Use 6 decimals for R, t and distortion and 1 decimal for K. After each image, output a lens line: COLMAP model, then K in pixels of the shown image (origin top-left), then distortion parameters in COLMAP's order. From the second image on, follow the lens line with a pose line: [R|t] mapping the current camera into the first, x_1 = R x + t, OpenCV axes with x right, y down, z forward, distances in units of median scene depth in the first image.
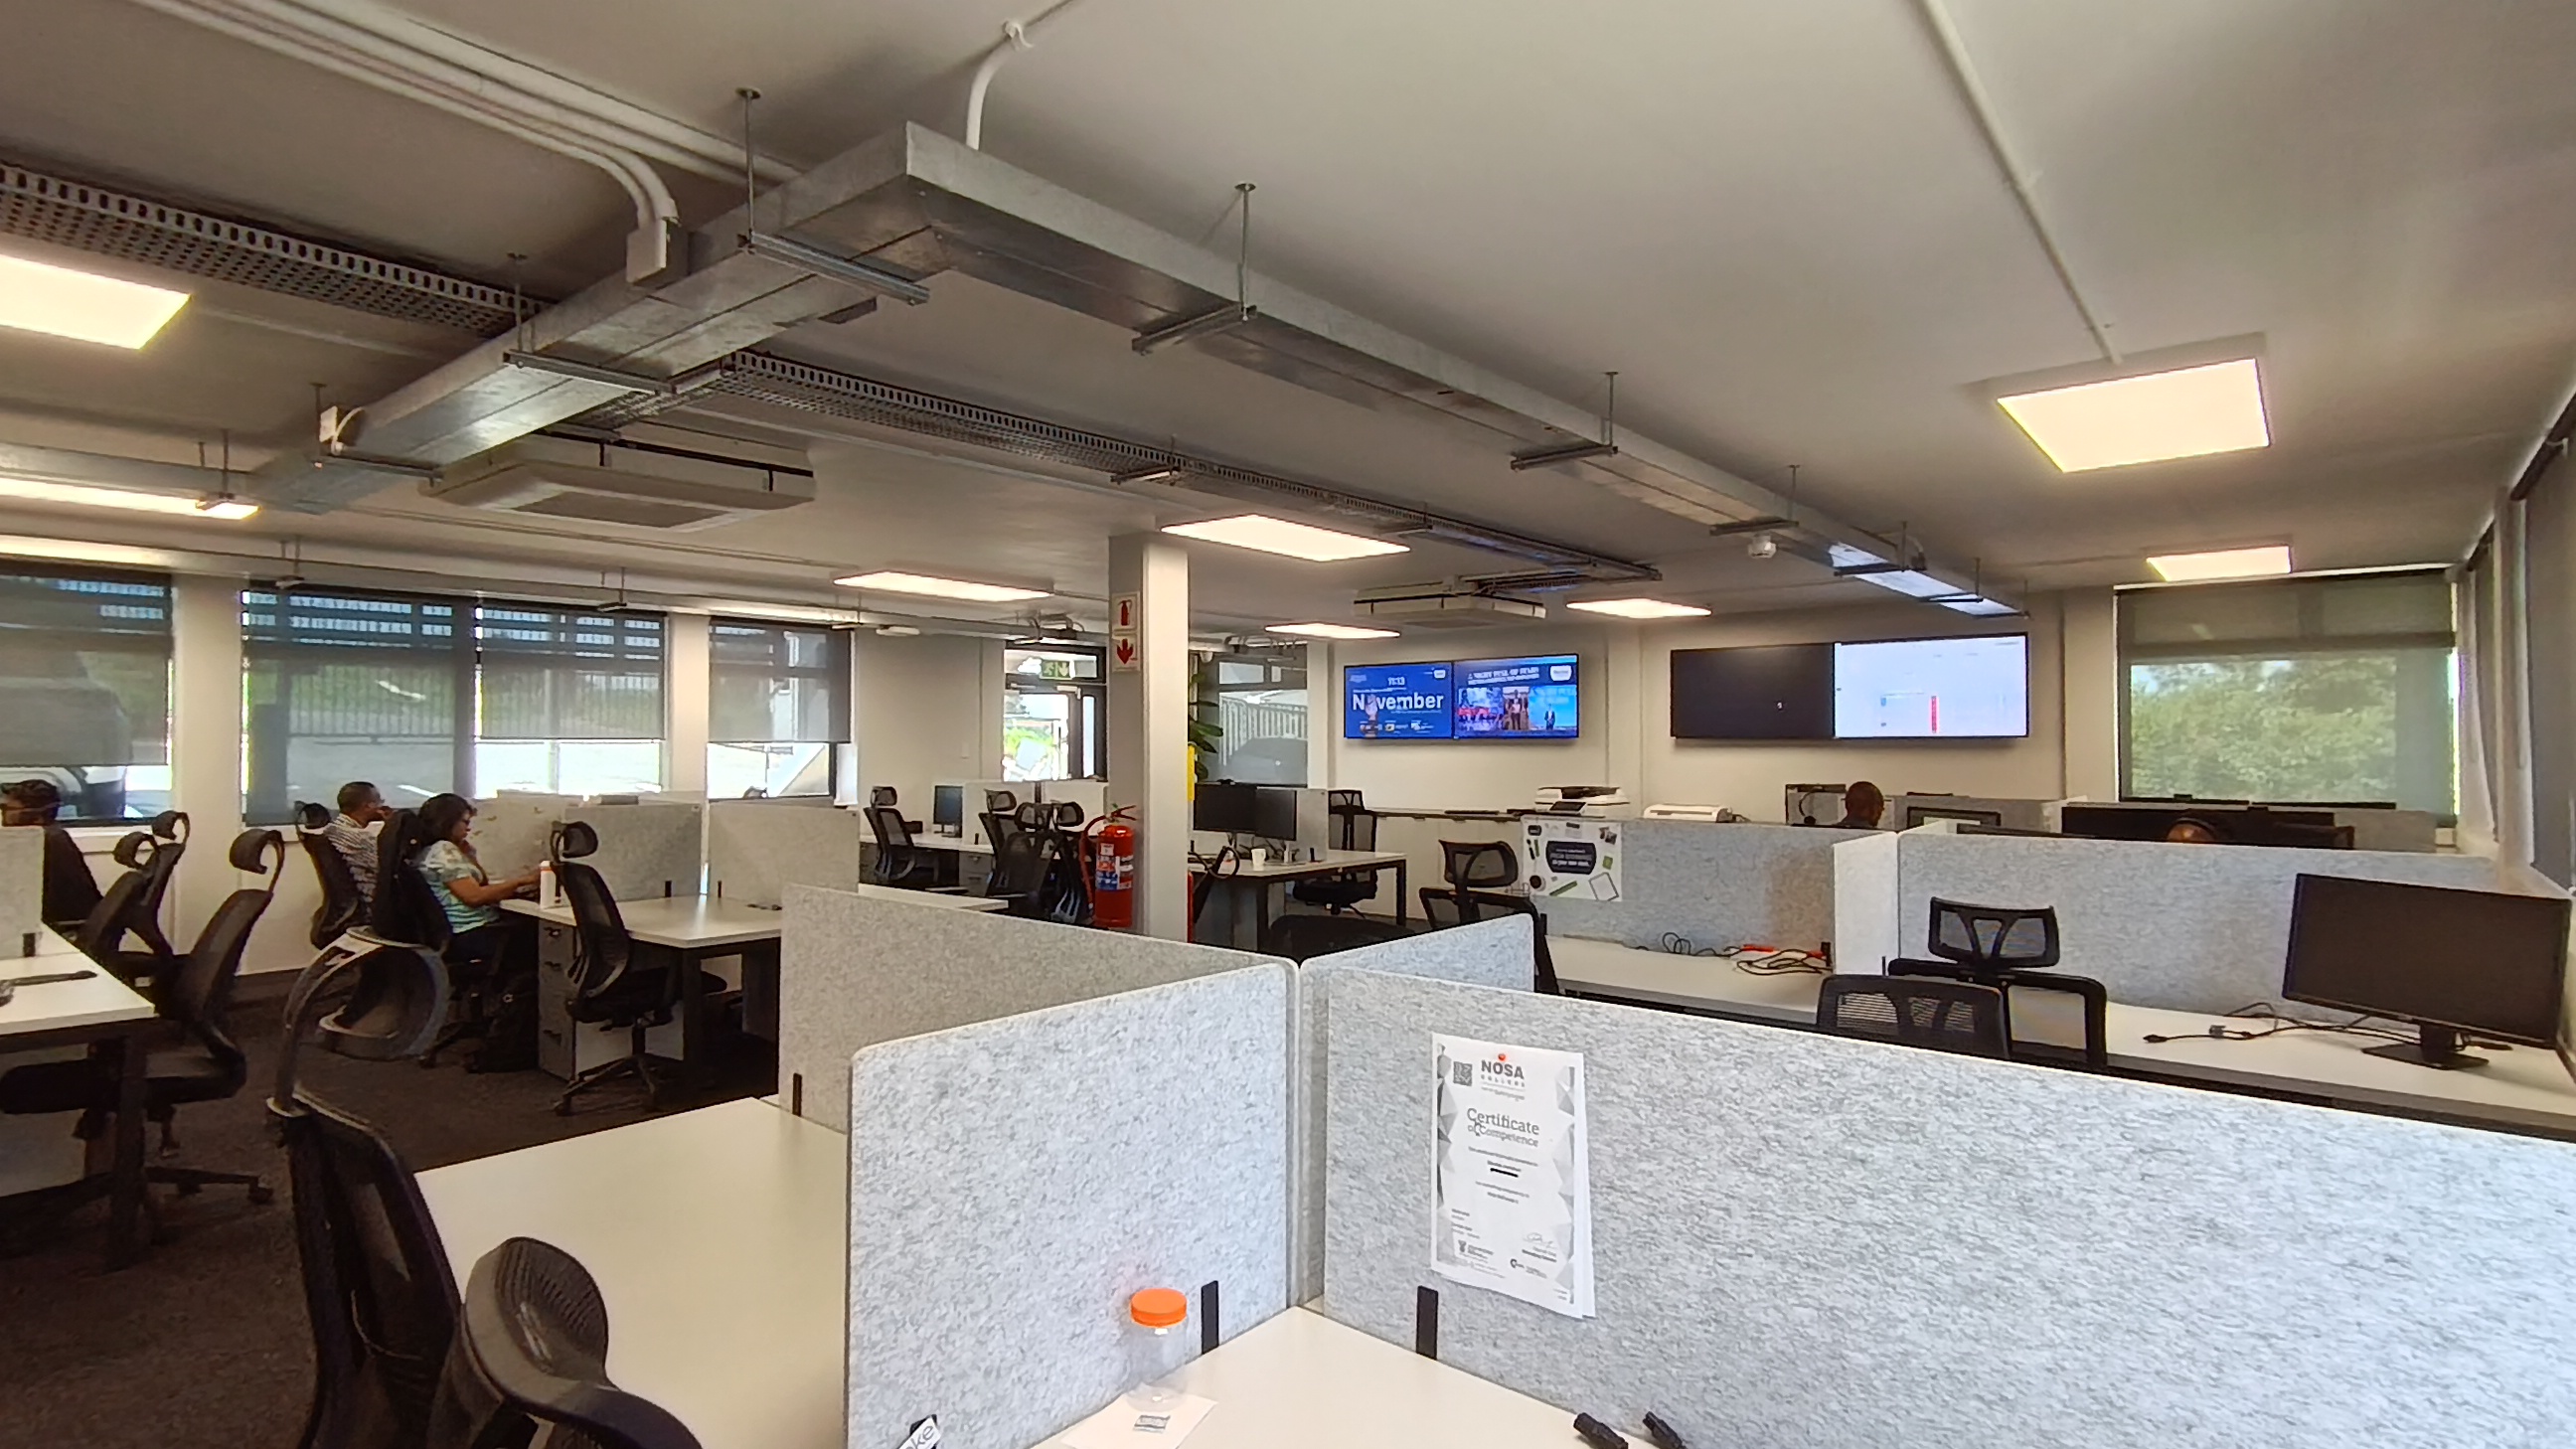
lens RADIAL K [[1248.3, 0, 1287.1], [0, 1248.3, 727.0], [0, 0, 1]] dist [-0.003564, 0.000122]
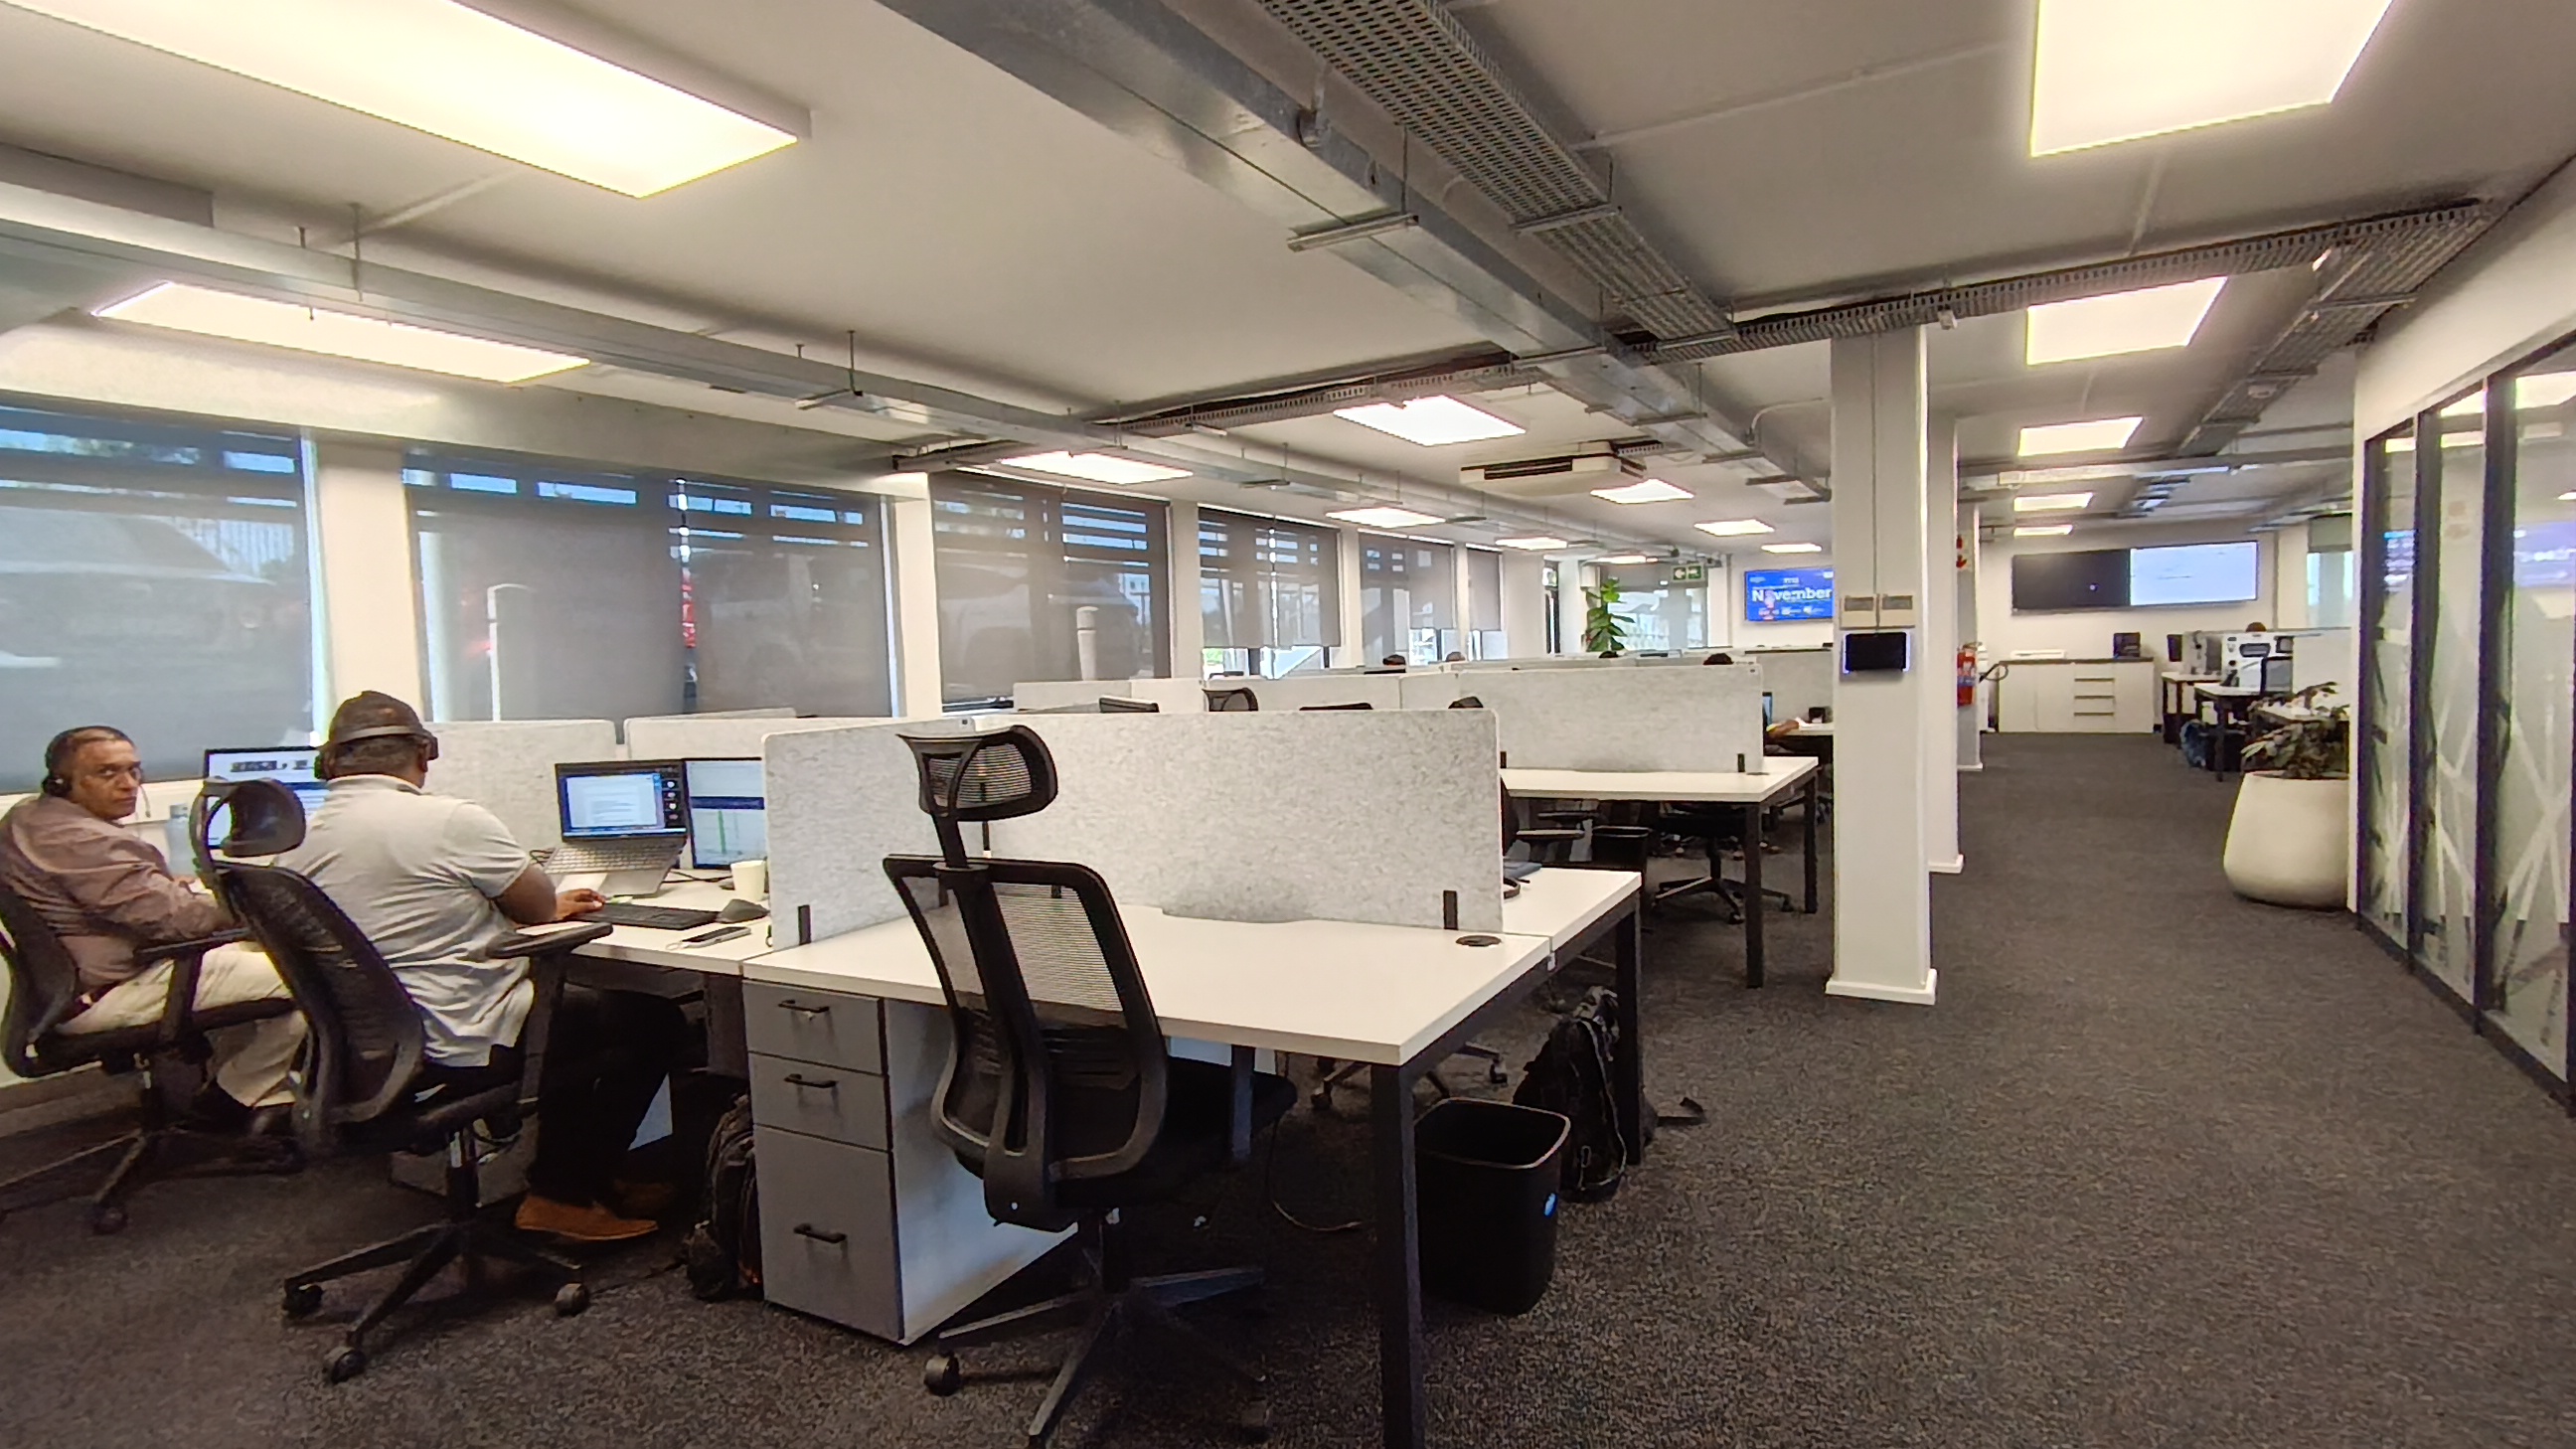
lens RADIAL K [[1248.3, 0, 1281.5], [0, 1248.3, 732.5], [0, 0, 1]] dist [-0.003564, 0.000122]
pose [[0.985397, -0.045037, 0.164207, -0.959518], [0.033013, 0.996619, 0.075232, 0.014573], [-0.167040, -0.068712, 0.983553, -0.462043]]
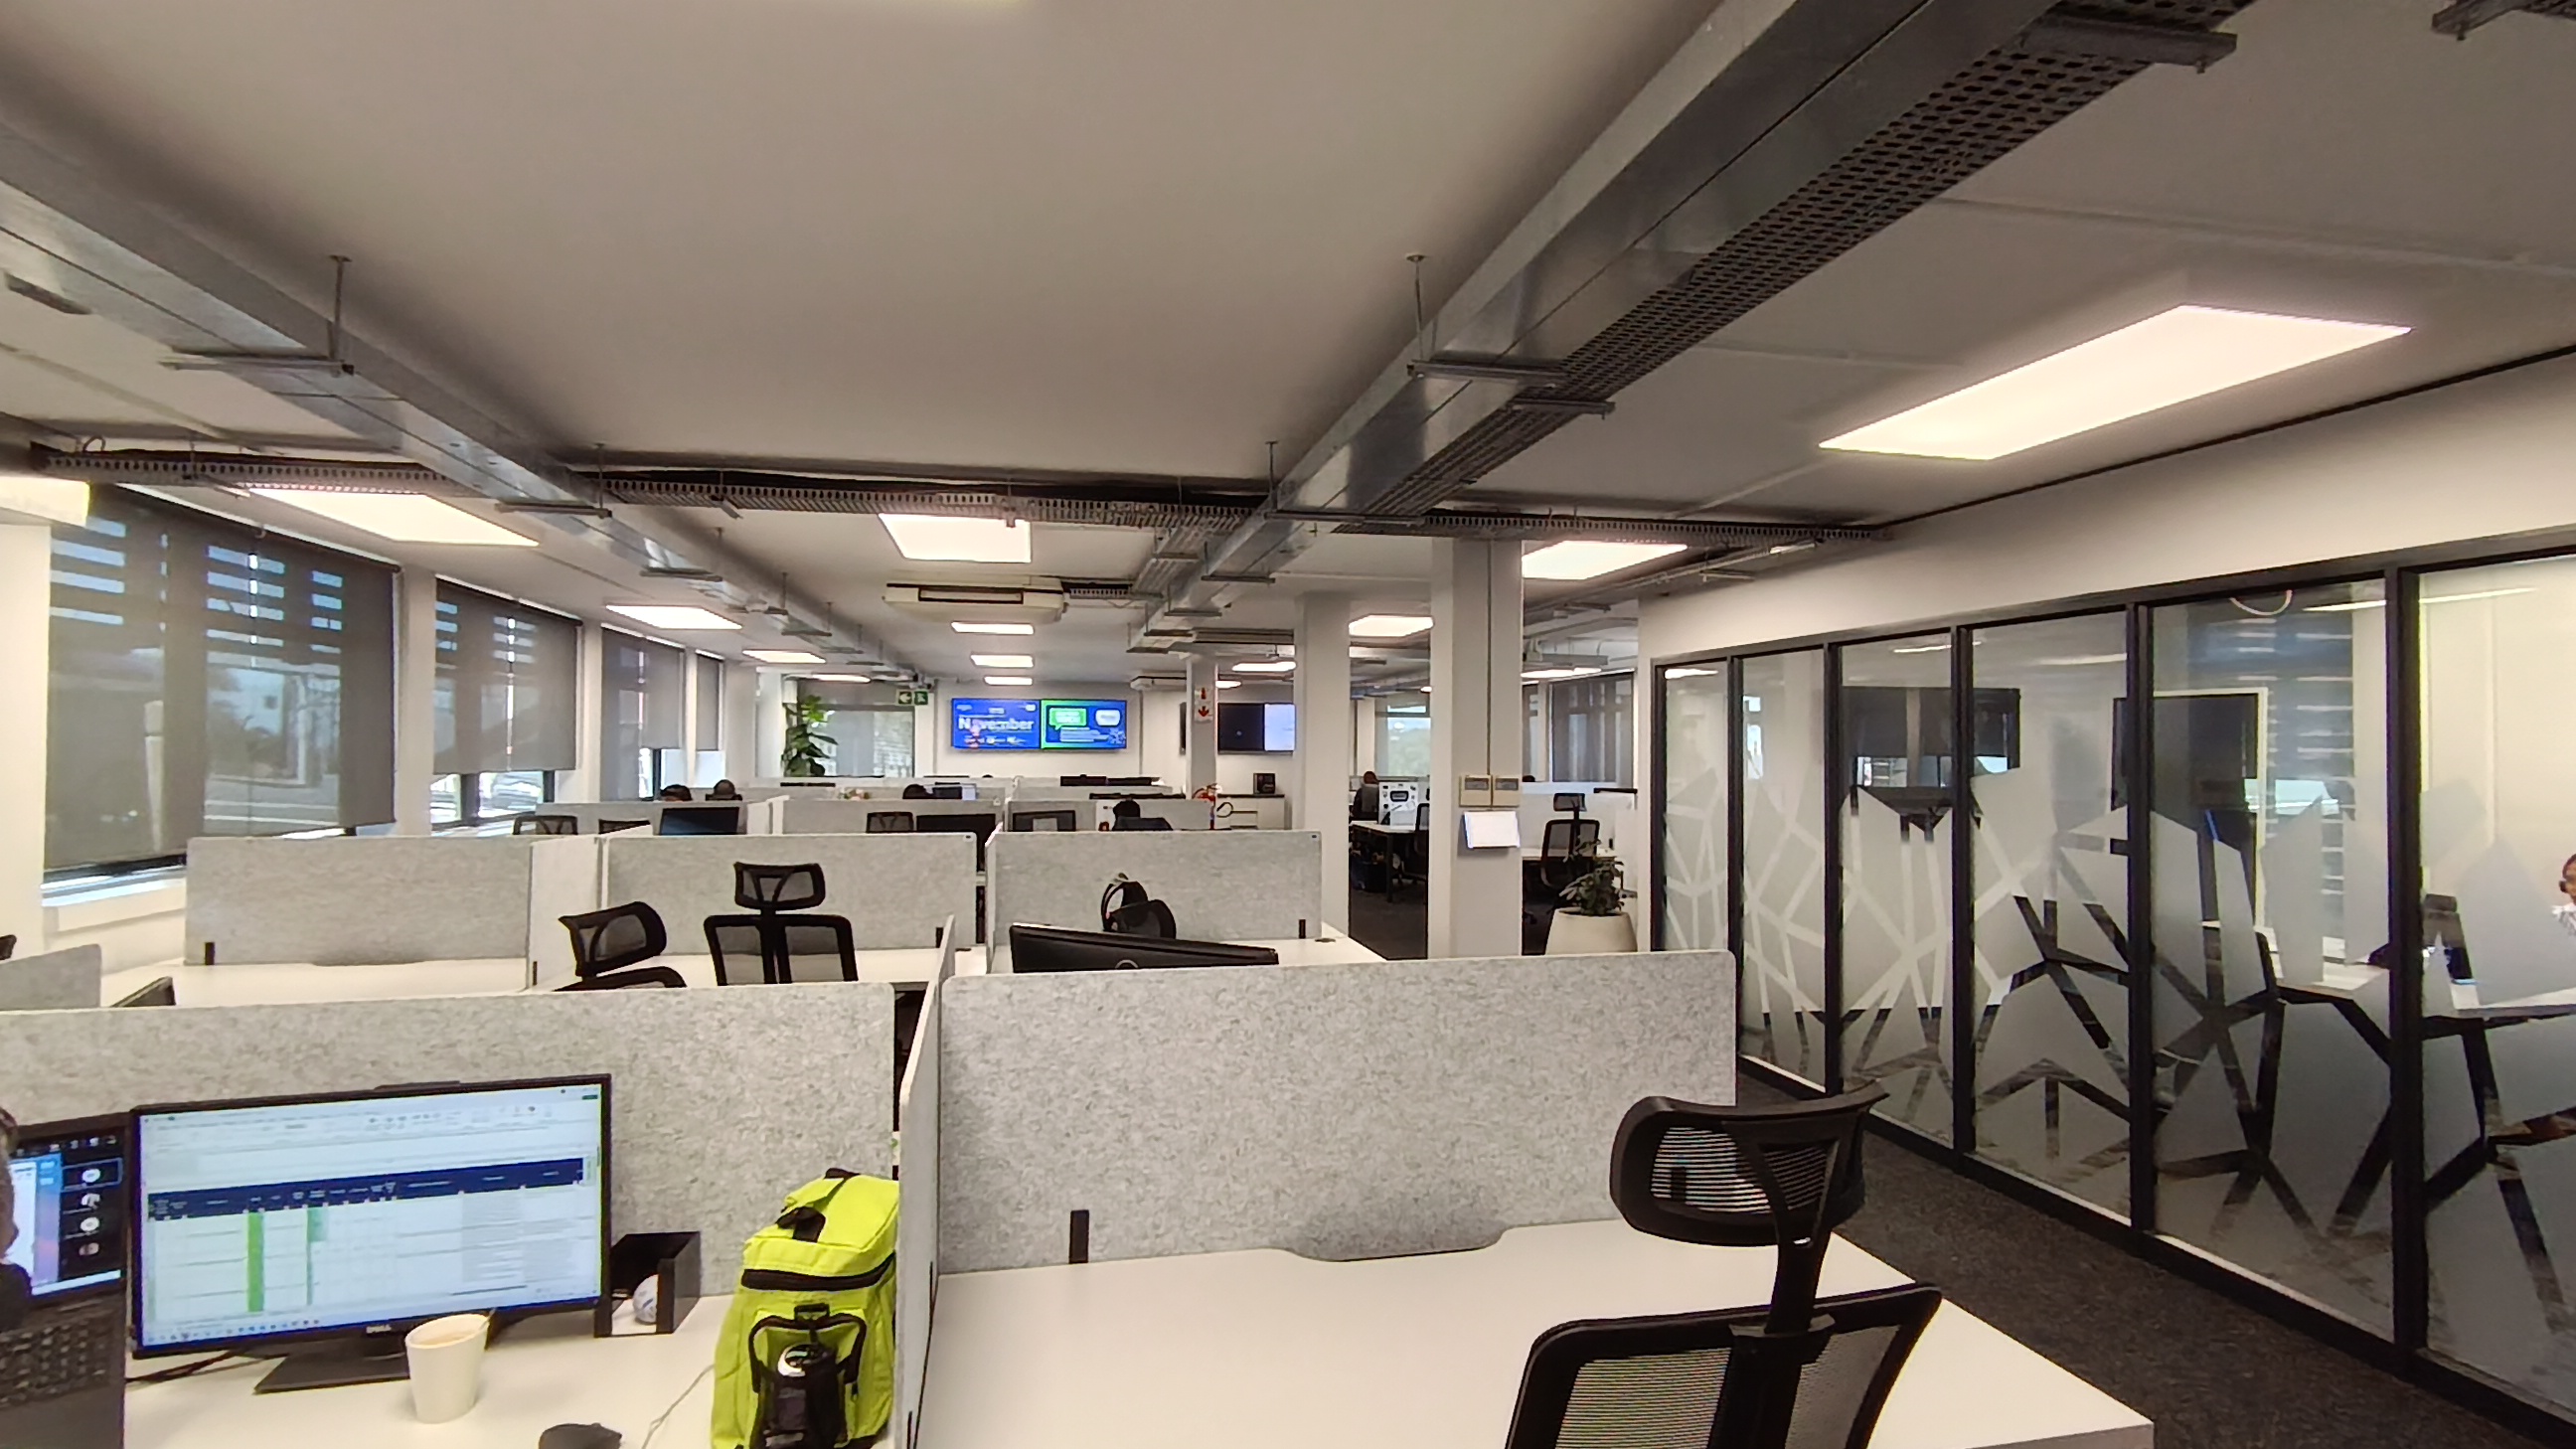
lens RADIAL K [[1248.3, 0, 1293.9], [0, 1248.3, 732.0], [0, 0, 1]] dist [-0.003564, 0.000122]
pose [[0.622621, 0.017221, 0.782334, -1.107190], [-0.017753, 0.999811, -0.007880, -0.006813], [-0.782322, -0.008983, 0.622809, -0.290910]]
